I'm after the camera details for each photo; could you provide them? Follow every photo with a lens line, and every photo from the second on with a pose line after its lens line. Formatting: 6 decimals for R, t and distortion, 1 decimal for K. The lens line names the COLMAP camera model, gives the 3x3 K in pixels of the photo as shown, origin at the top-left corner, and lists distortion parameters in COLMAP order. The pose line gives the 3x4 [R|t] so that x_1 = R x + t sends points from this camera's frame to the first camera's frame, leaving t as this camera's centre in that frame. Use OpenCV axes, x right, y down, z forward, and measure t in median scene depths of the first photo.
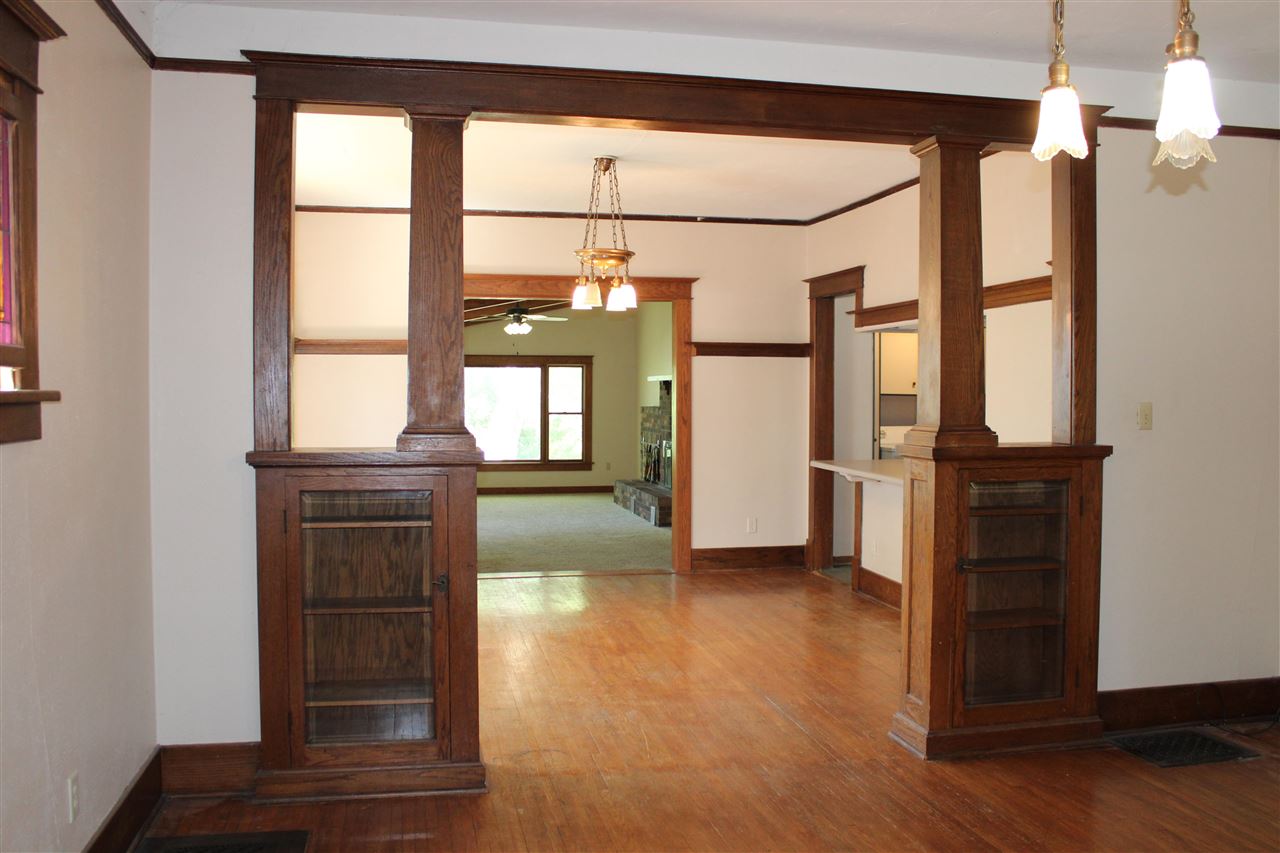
lens RADIAL K [[1107.3, 0, 640.0], [0, 1107.3, 426.5], [0, 0, 1]] dist [-0.170240, 0.168714]
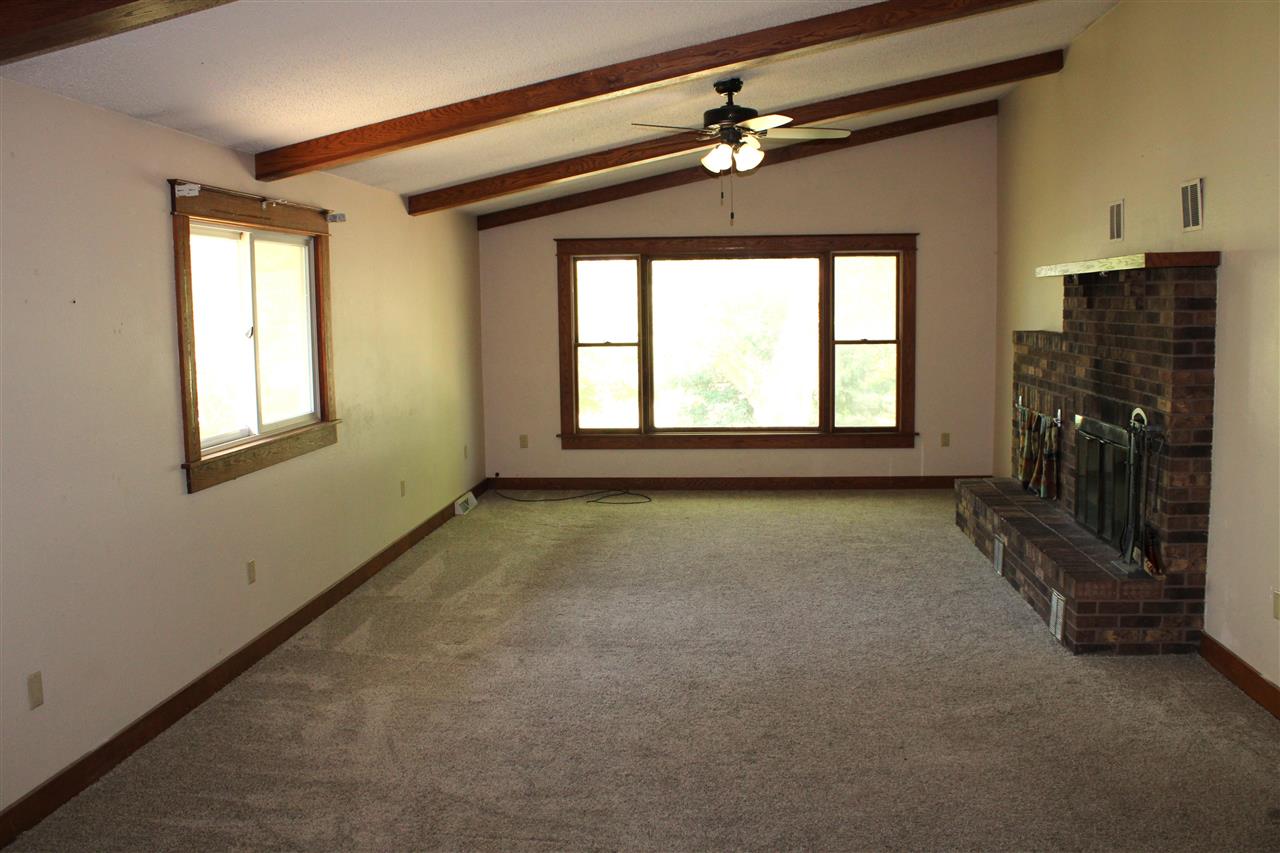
lens RADIAL K [[1107.3, 0, 640.0], [0, 1107.3, 426.5], [0, 0, 1]] dist [-0.170240, 0.168714]
pose [[0.955587, 0.014037, -0.294374, -0.014219], [0.009962, 0.996756, 0.079868, -0.014858], [0.294540, -0.079253, 0.952347, 0.456446]]
